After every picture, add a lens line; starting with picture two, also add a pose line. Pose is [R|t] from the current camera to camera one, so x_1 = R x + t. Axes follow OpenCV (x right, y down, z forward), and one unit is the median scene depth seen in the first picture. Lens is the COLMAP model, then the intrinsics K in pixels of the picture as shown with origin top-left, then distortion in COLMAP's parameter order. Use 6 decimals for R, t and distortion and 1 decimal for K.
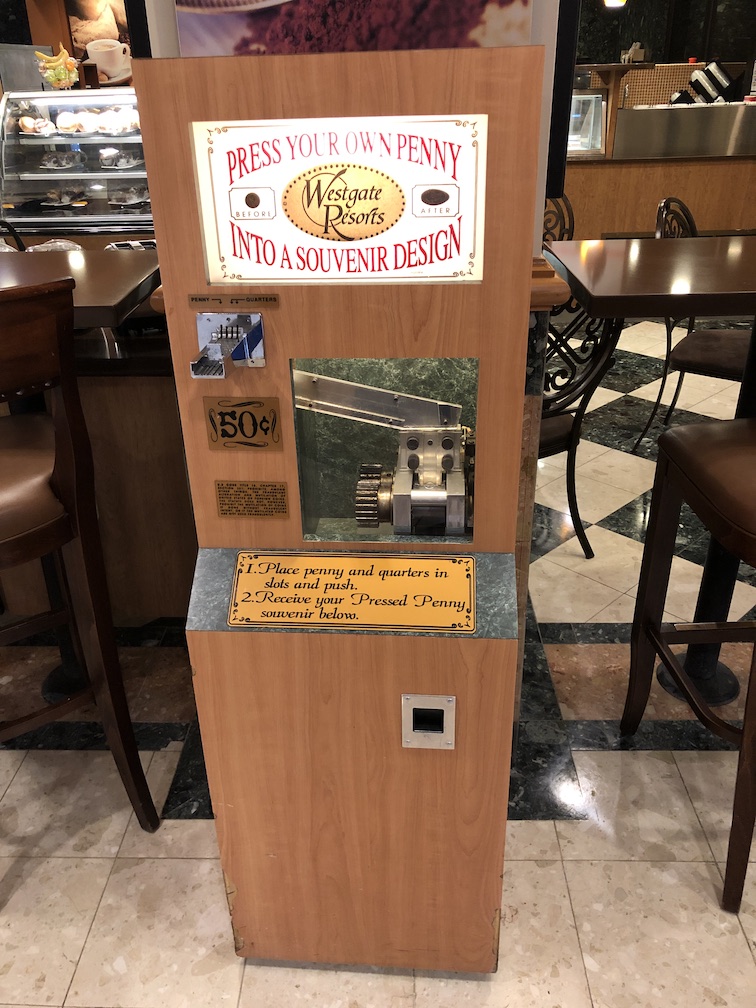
lens RADIAL K [[827.6, 0, 377.8], [0, 827.6, 501.6], [0, 0, 1]] dist [0.007232, 0.002026]
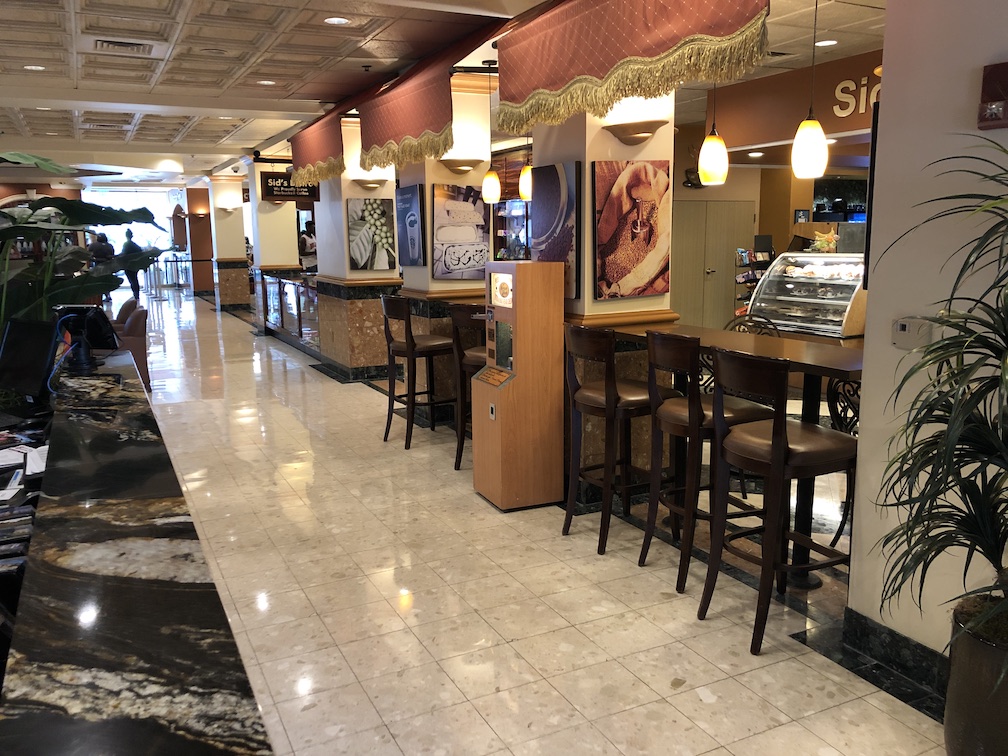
lens RADIAL K [[827.6, 0, 503.3], [0, 827.6, 380.1], [0, 0, 1]] dist [0.007232, 0.002026]
pose [[0.463708, 0.166196, -0.870261, 0.827098], [-0.400723, 0.915381, -0.038707, 0.060210], [0.790187, 0.366682, 0.491068, -0.231661]]
